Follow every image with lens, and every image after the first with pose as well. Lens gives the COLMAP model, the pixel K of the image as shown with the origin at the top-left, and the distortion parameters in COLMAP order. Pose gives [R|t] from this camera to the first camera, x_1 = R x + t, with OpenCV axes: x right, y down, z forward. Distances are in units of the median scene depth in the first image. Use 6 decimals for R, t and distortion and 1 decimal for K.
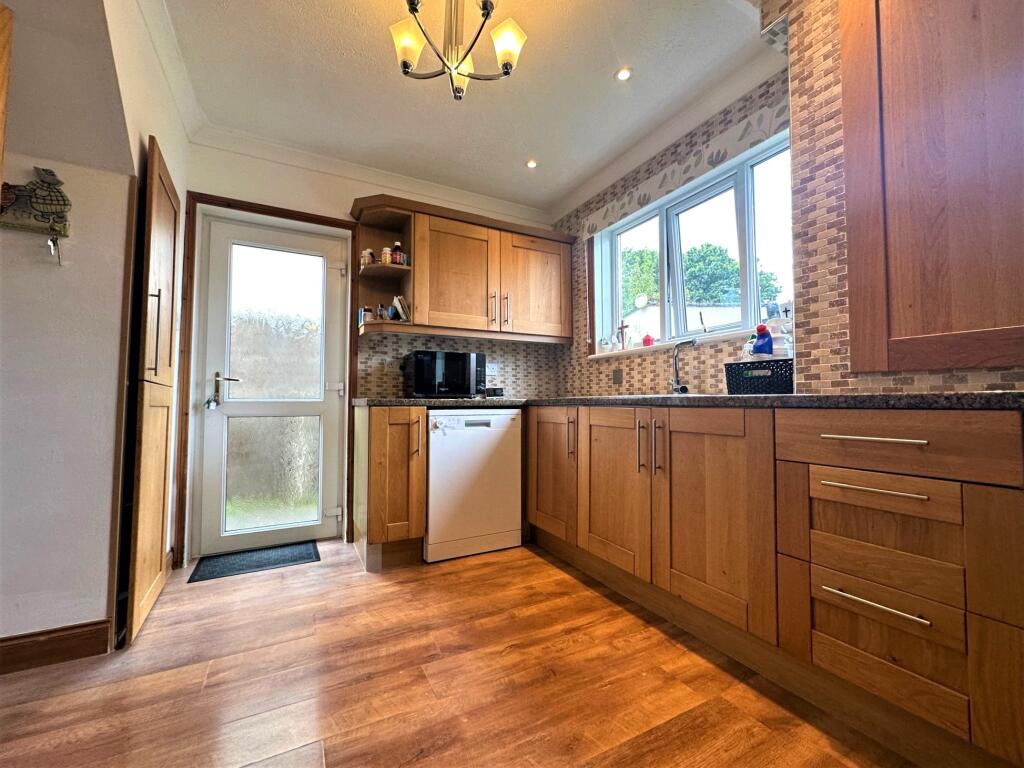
lens RADIAL K [[418.6, 0, 511.0], [0, 418.6, 384.4], [0, 0, 1]] dist [0.000587, 0.000079]
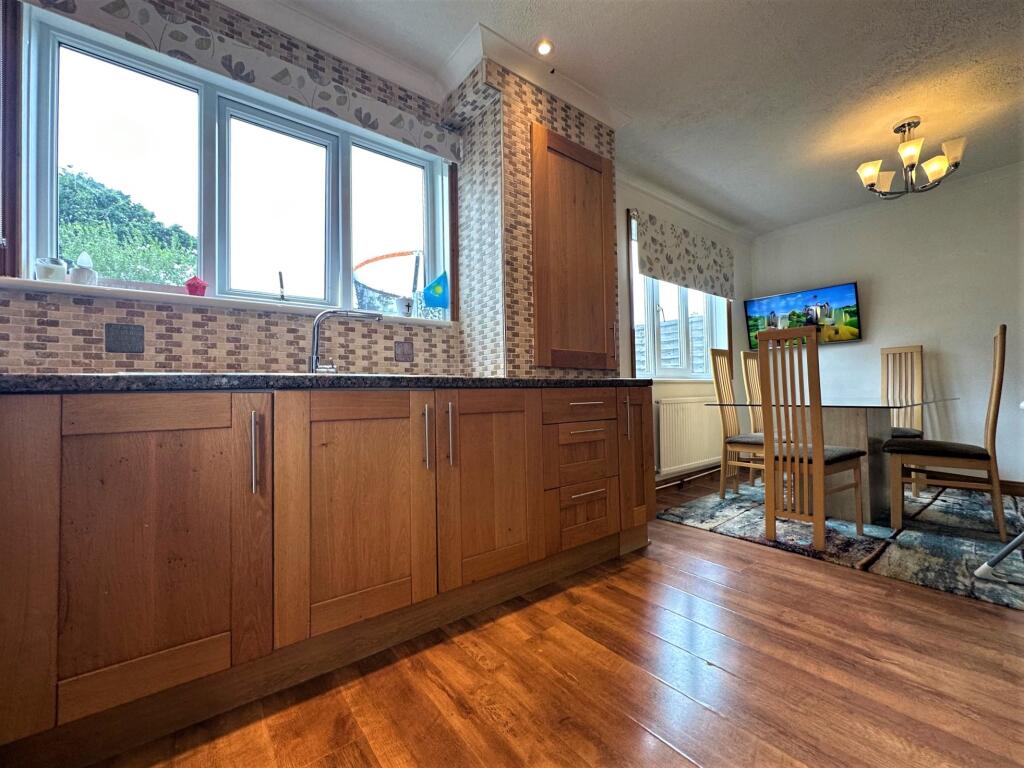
lens RADIAL K [[418.6, 0, 510.8], [0, 418.6, 382.6], [0, 0, 1]] dist [0.000587, 0.000079]
pose [[-0.172150, 0.025122, 0.984750, -0.551212], [-0.026327, 0.999200, -0.030093, 0.064479], [-0.984719, -0.031106, -0.171351, 1.026151]]
